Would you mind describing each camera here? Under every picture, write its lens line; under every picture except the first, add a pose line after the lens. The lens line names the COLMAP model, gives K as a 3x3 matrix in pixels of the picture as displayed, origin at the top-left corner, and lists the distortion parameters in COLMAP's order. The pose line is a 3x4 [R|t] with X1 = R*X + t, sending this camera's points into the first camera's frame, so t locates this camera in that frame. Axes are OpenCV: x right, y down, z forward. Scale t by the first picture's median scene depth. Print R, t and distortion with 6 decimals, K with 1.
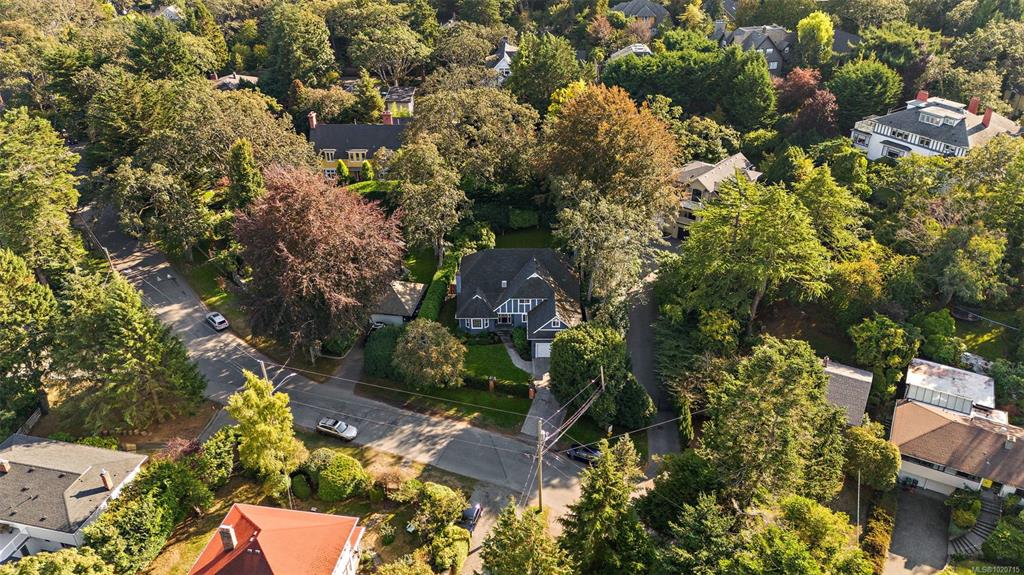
lens RADIAL K [[745.0, 0, 512.6], [0, 745.0, 292.1], [0, 0, 1]] dist [0.030002, -0.008274]
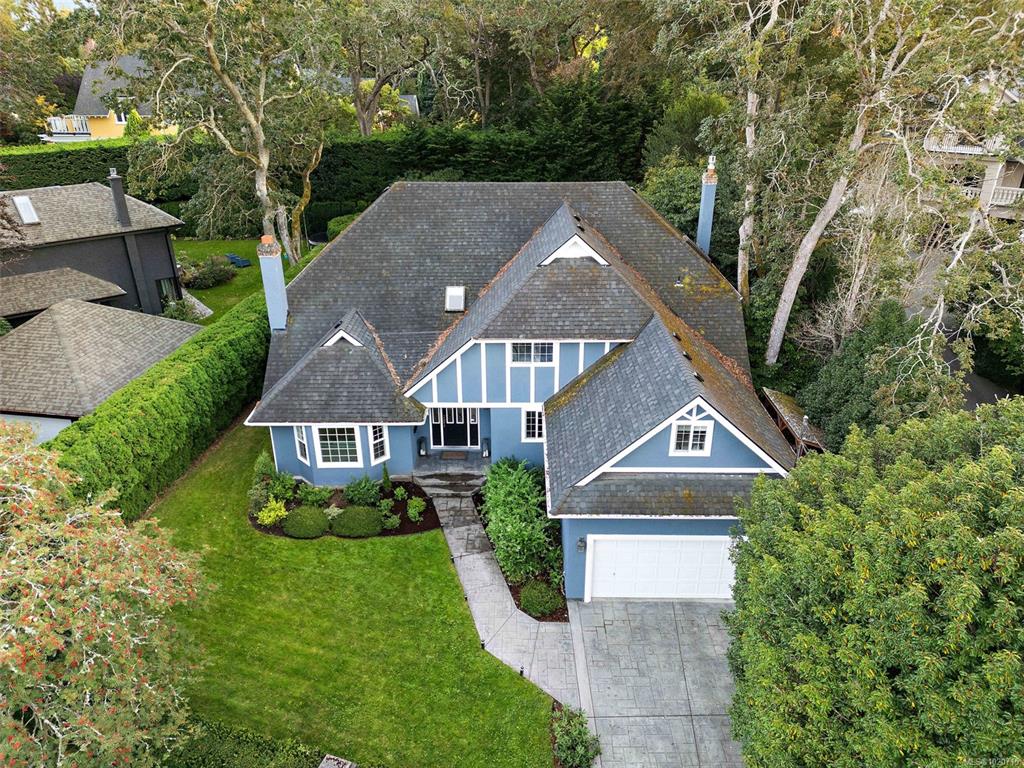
lens RADIAL K [[710.7, 0, 518.6], [0, 710.7, 378.4], [0, 0, 1]] dist [0.011977, -0.008605]
pose [[0.999958, 0.003826, 0.008283, 0.009709], [-0.003013, 0.995370, -0.096075, 0.043036], [-0.008612, 0.096046, 0.995340, 0.778069]]
